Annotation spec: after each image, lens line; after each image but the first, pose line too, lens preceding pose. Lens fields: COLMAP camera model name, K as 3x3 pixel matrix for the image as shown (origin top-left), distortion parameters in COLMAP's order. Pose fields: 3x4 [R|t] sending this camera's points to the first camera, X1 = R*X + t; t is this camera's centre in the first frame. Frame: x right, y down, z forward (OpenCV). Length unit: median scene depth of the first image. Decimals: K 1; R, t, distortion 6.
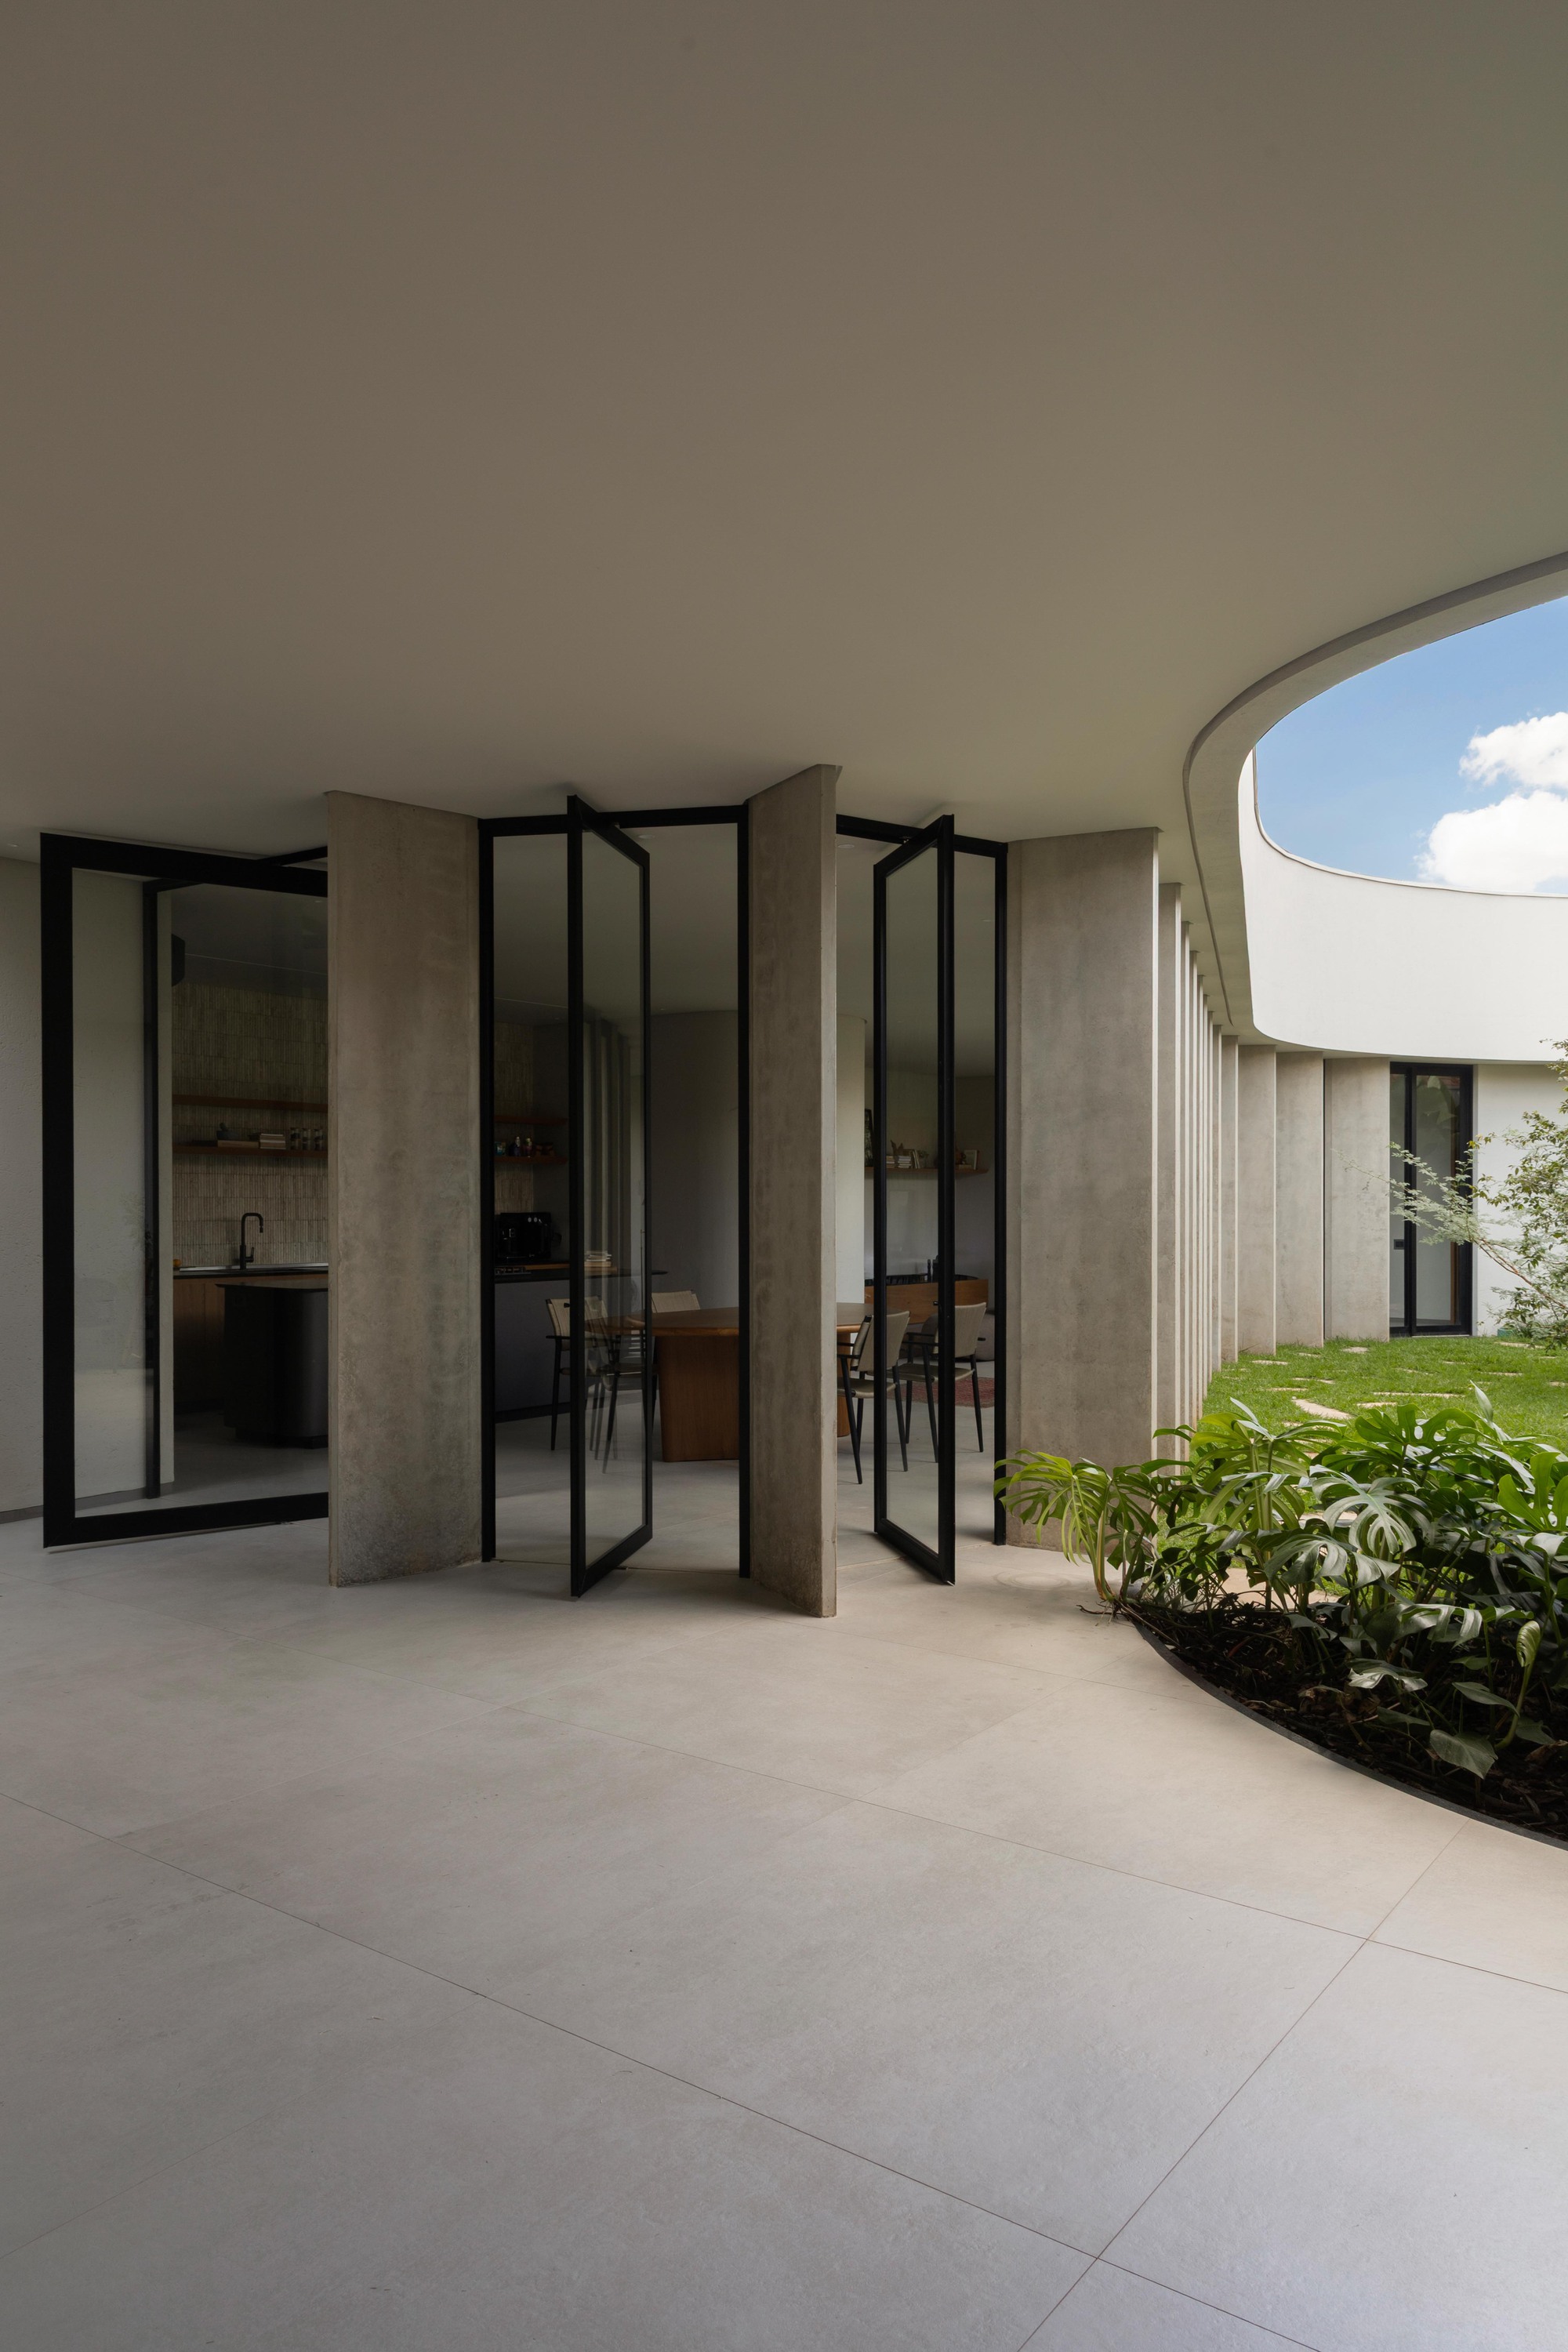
lens RADIAL K [[1614.7, 0, 822.8], [0, 1614.7, 1142.7], [0, 0, 1]] dist [-0.000082, 0.007916]
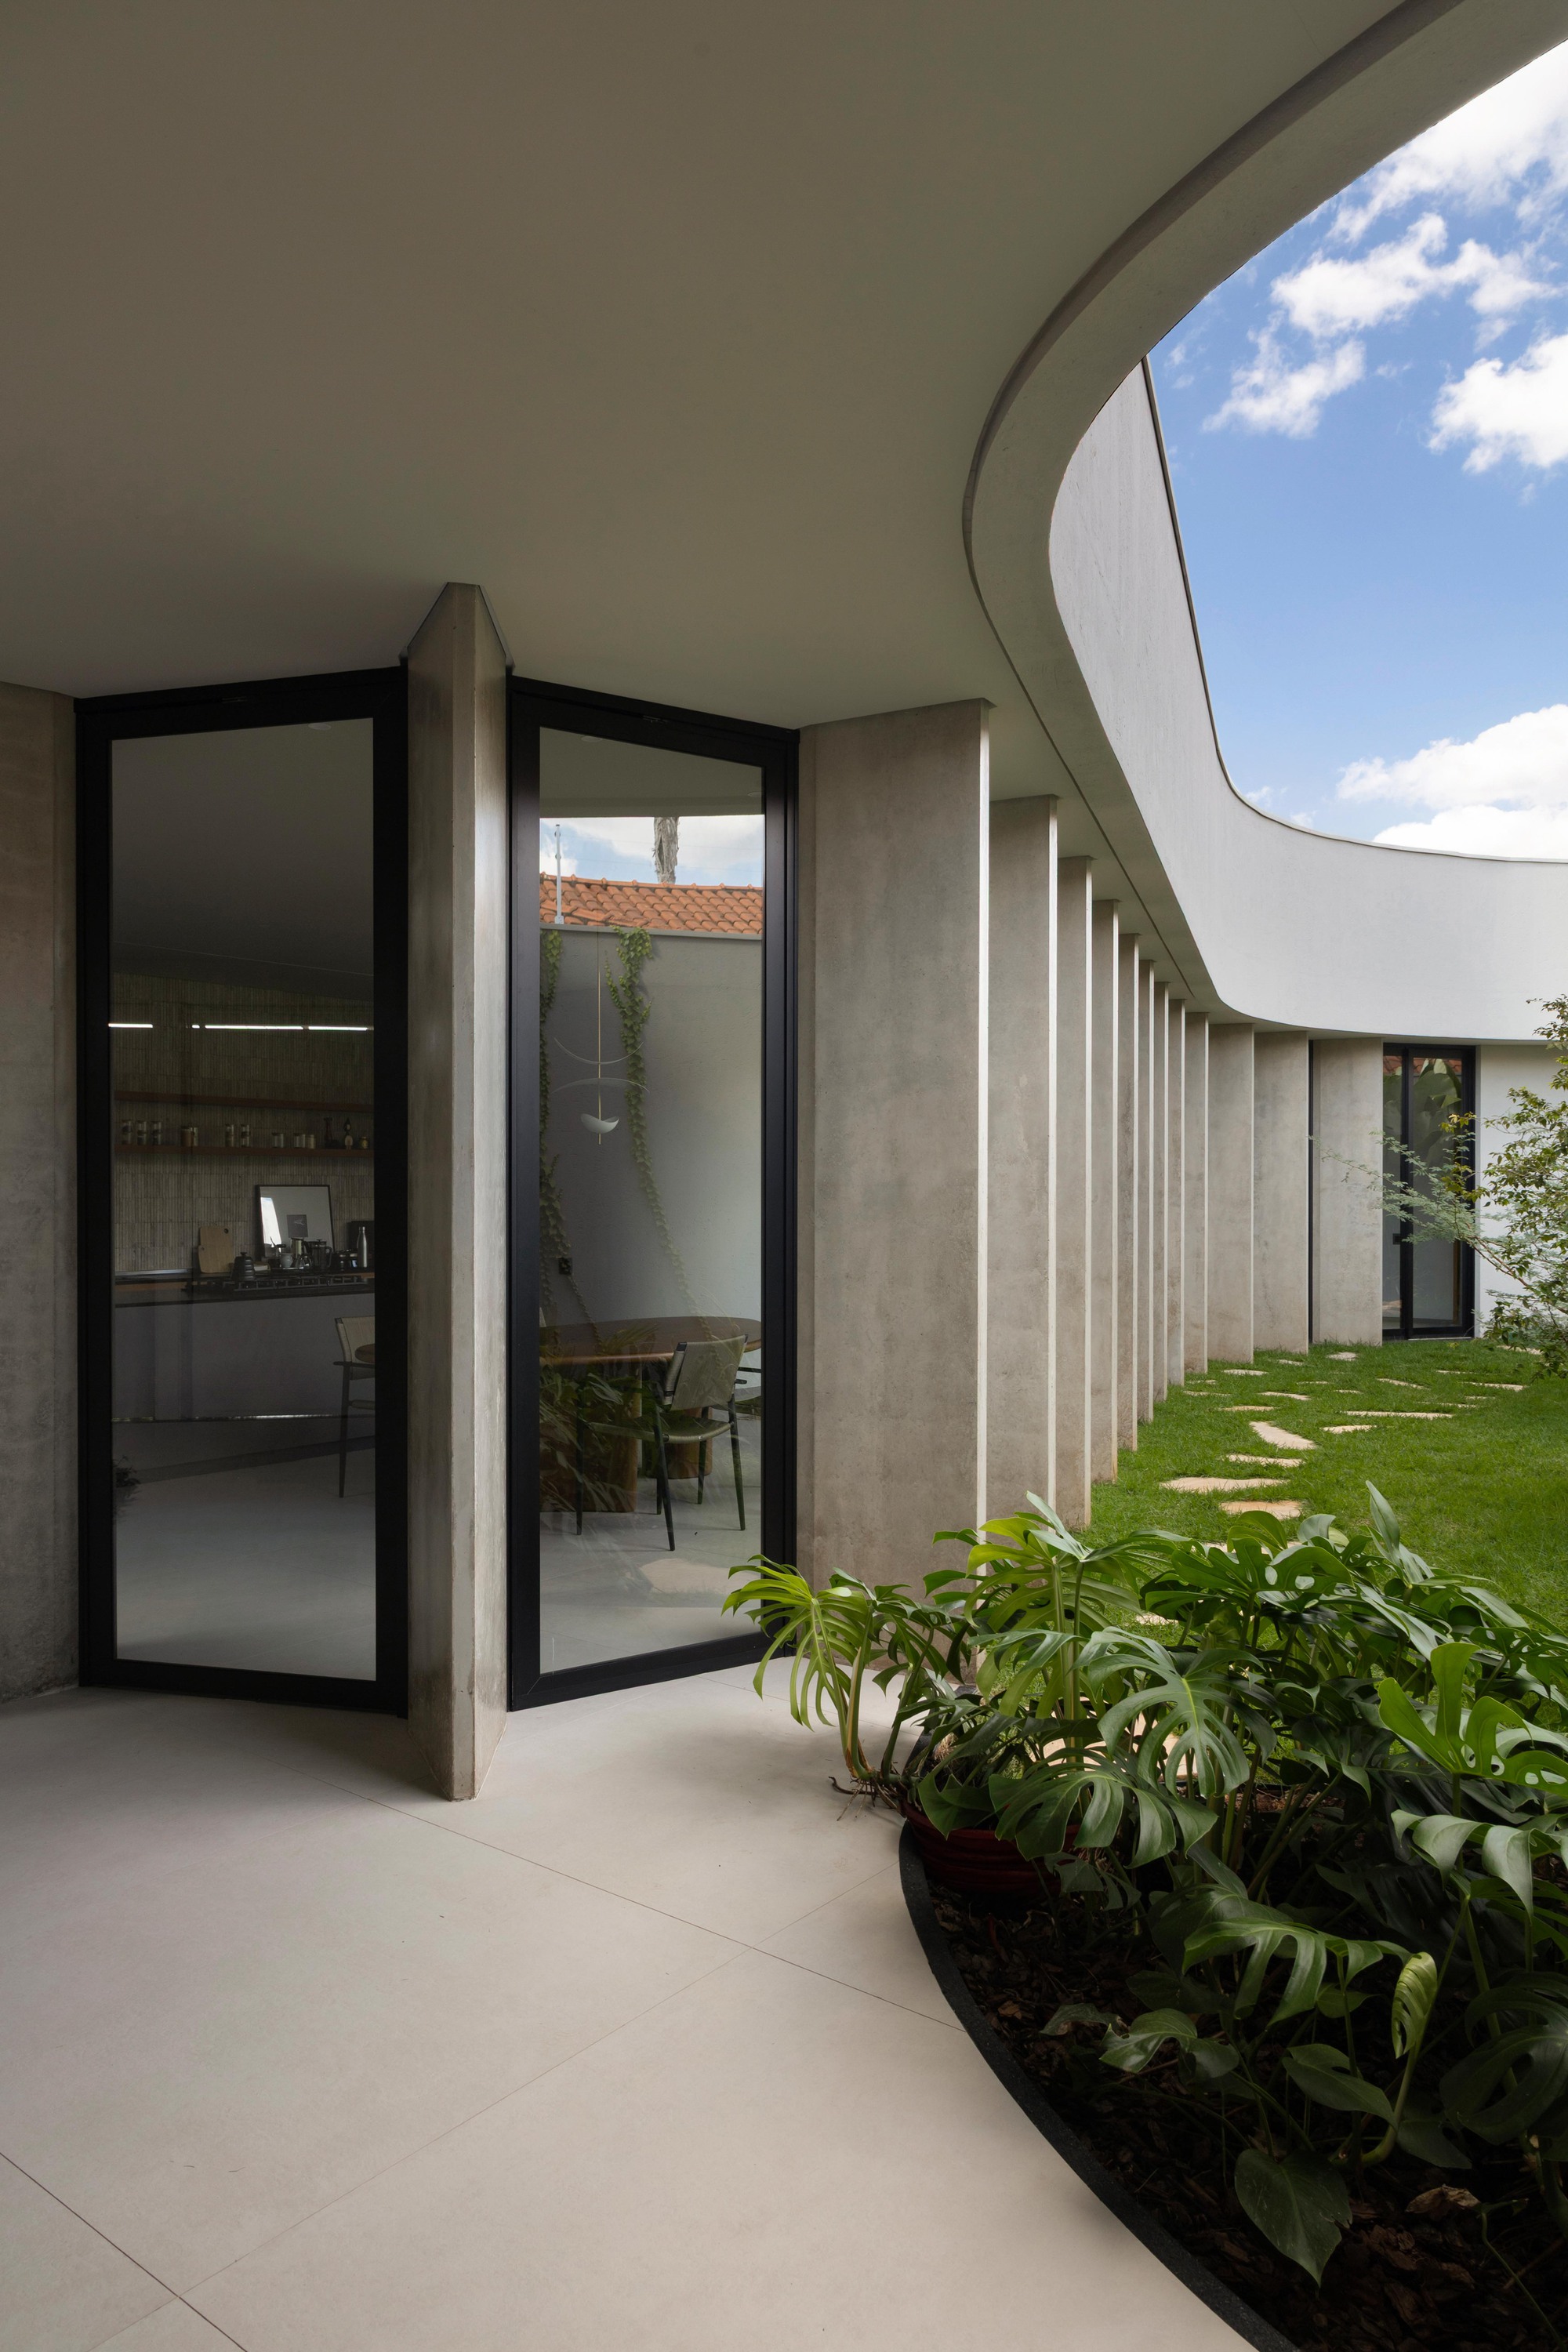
lens RADIAL K [[1614.7, 0, 794.9], [0, 1614.7, 1153.4], [0, 0, 1]] dist [-0.000082, 0.007916]
pose [[0.999674, -0.006408, -0.024705, 0.141300], [0.006660, 0.999926, 0.010139, 0.005912], [0.024638, -0.010300, 0.999643, 0.260365]]
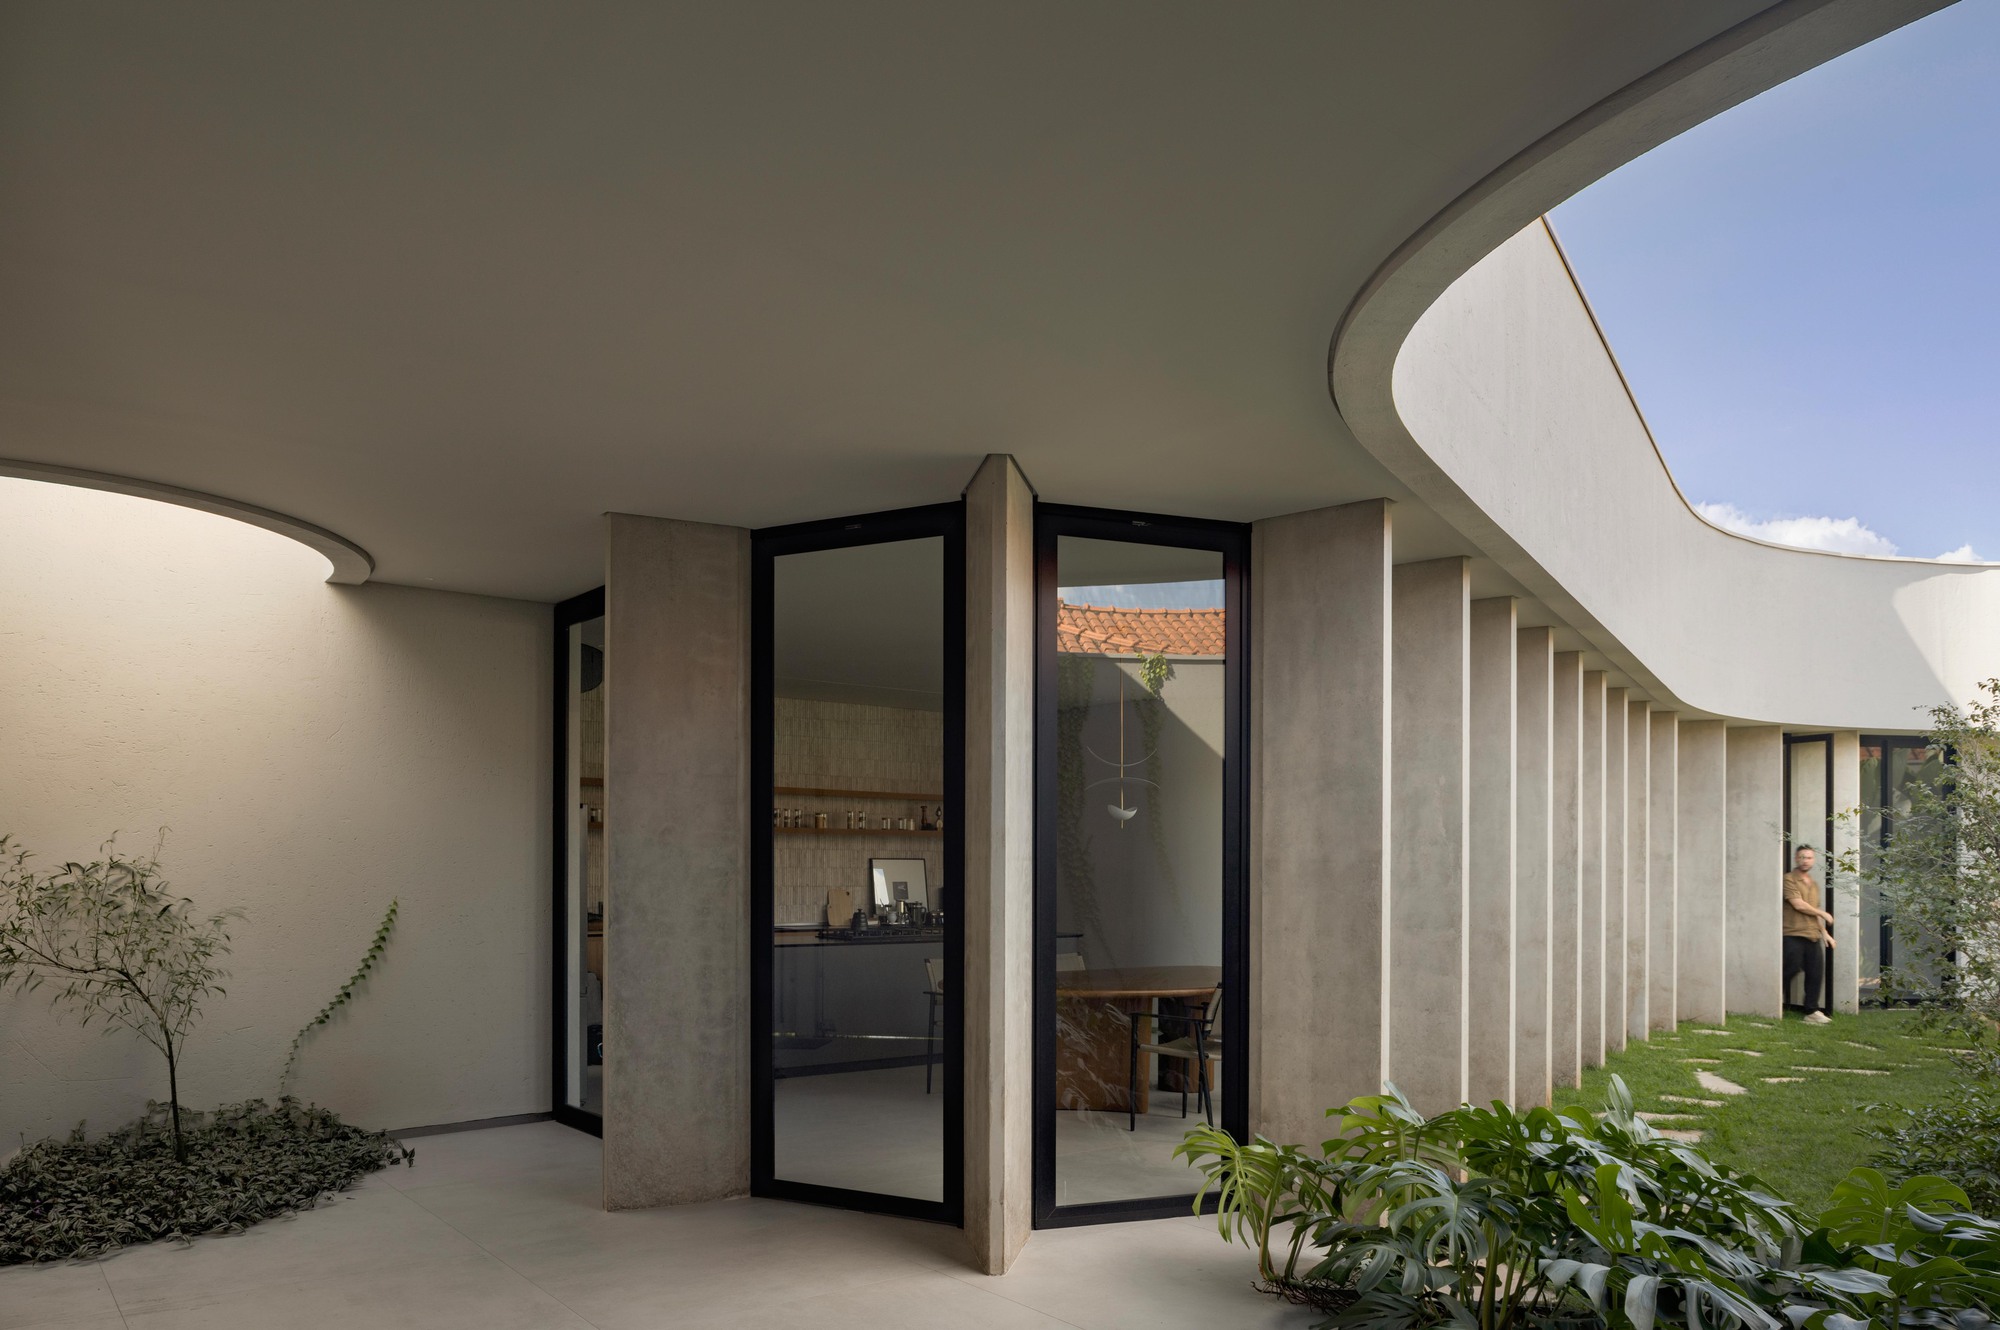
lens RADIAL K [[1400.2, 0, 985.9], [0, 1400.2, 817.0], [0, 0, 1]] dist [-0.020579, -0.018733]
pose [[0.964861, -0.006636, -0.262677, 0.198975], [0.005963, 0.999977, -0.003359, 0.002626], [0.262693, 0.001674, 0.964878, 0.114381]]
